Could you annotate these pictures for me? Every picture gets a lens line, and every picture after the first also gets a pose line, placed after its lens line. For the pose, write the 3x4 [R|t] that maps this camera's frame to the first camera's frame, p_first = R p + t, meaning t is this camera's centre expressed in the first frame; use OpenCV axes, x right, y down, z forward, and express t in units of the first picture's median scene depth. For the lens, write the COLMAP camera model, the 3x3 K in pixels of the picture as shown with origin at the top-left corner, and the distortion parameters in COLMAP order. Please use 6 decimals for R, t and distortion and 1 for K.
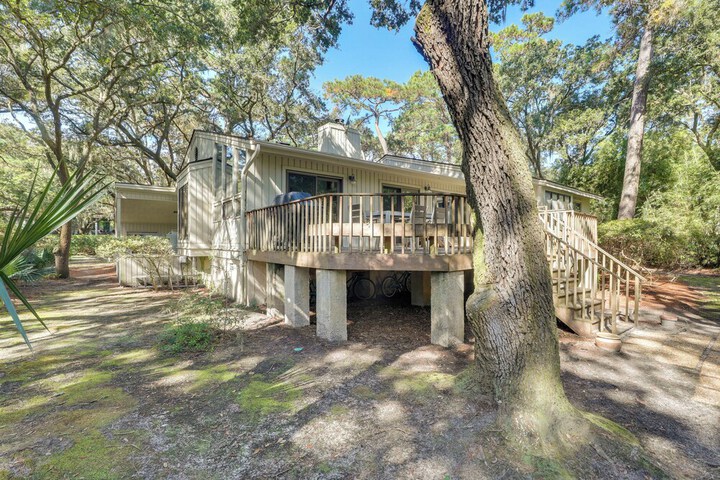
lens RADIAL K [[325.3, 0, 359.7], [0, 325.3, 238.9], [0, 0, 1]] dist [-0.004102, -0.000472]
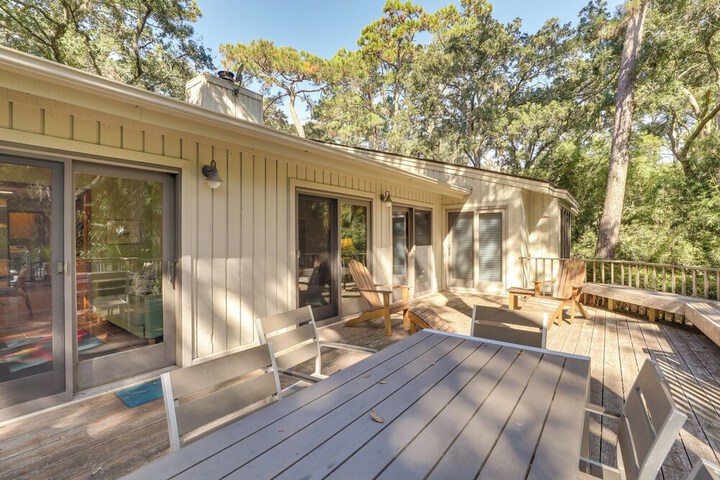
lens RADIAL K [[325.3, 0, 357.1], [0, 325.3, 235.4], [0, 0, 1]] dist [-0.004102, -0.000472]
pose [[0.970083, 0.000944, 0.242770, 0.014246], [-0.001093, 0.999999, 0.000478, -0.035456], [-0.242769, -0.000729, 0.970084, 0.185985]]
